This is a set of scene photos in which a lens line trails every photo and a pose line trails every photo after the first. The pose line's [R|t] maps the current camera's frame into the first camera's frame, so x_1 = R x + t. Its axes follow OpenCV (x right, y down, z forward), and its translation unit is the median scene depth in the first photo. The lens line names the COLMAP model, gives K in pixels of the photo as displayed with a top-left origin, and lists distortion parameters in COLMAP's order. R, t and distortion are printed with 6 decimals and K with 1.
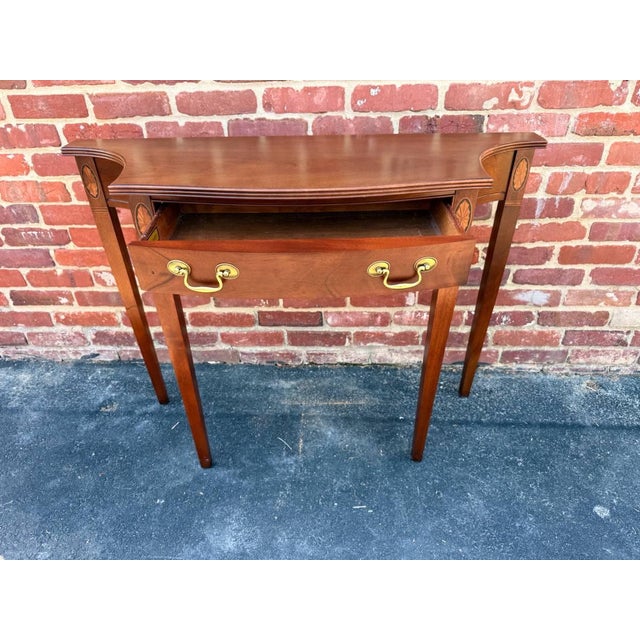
lens RADIAL K [[449.8, 0, 320.8], [0, 449.8, 324.0], [0, 0, 1]] dist [0.030948, -0.046205]
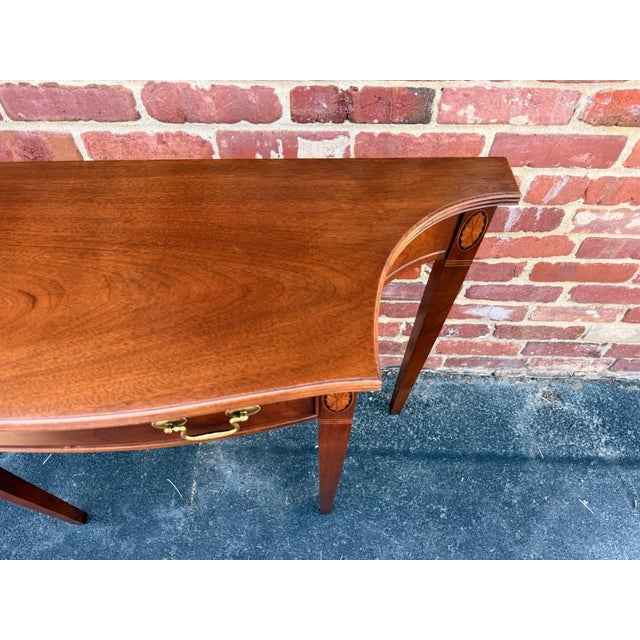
lens RADIAL K [[449.8, 0, 319.6], [0, 449.8, 320.9], [0, 0, 1]] dist [0.030948, -0.046205]
pose [[0.999658, -0.002537, 0.026021, 0.163712], [-0.007050, 0.932256, 0.361732, -0.323744], [-0.025175, -0.361791, 0.931919, 0.296417]]
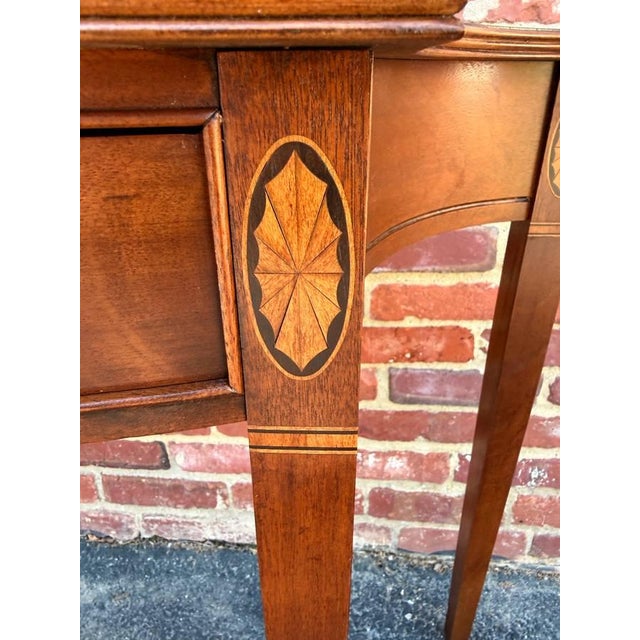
lens RADIAL K [[455.2, 0, 326.7], [0, 455.2, 269.3], [0, 0, 1]] dist [0.001607, -0.015160]
pose [[0.999474, 0.028462, -0.015548, 0.194807], [-0.031107, 0.976914, -0.211358, -0.119690], [0.009173, 0.211730, 0.977285, 0.502081]]
